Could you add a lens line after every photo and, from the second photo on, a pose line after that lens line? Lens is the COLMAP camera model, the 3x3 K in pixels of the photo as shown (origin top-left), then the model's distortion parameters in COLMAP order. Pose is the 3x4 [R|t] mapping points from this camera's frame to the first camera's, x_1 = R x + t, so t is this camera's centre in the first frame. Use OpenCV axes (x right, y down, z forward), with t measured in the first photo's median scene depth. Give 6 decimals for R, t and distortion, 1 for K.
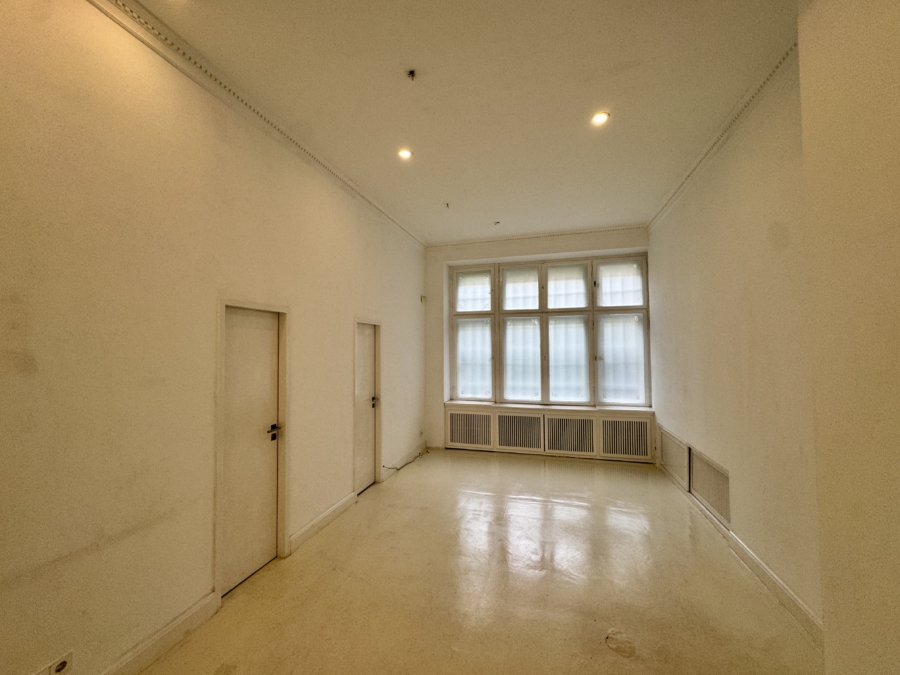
lens RADIAL K [[356.0, 0, 449.6], [0, 356.0, 339.4], [0, 0, 1]] dist [0.004393, -0.000460]
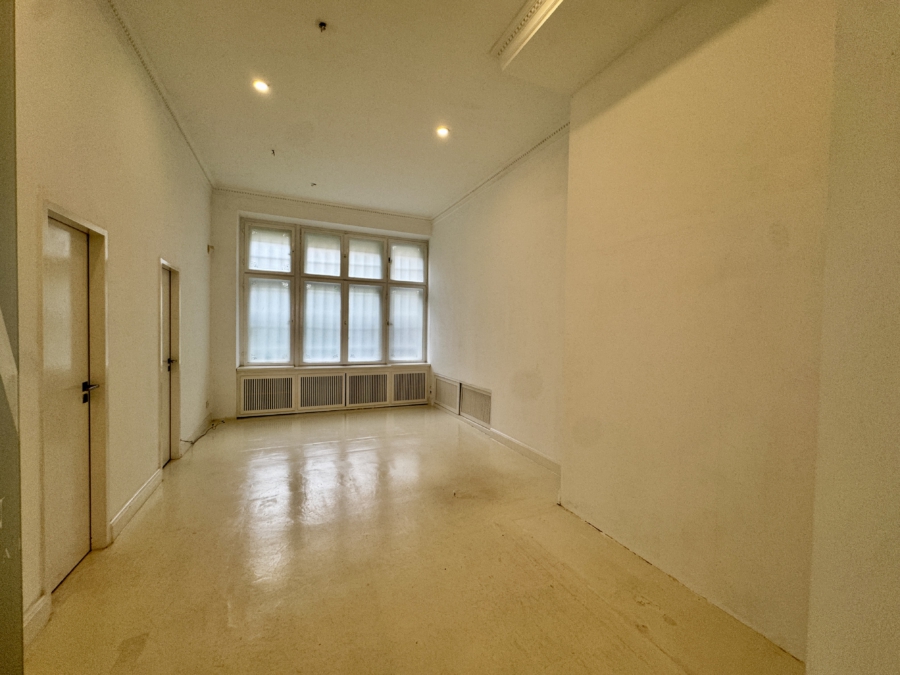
lens RADIAL K [[356.0, 0, 444.1], [0, 356.0, 338.7], [0, 0, 1]] dist [0.004393, -0.000460]
pose [[0.772108, 0.002758, 0.635486, -0.188217], [-0.042352, 0.997991, 0.047126, 0.037829], [-0.634079, -0.063300, 0.770673, -0.030850]]
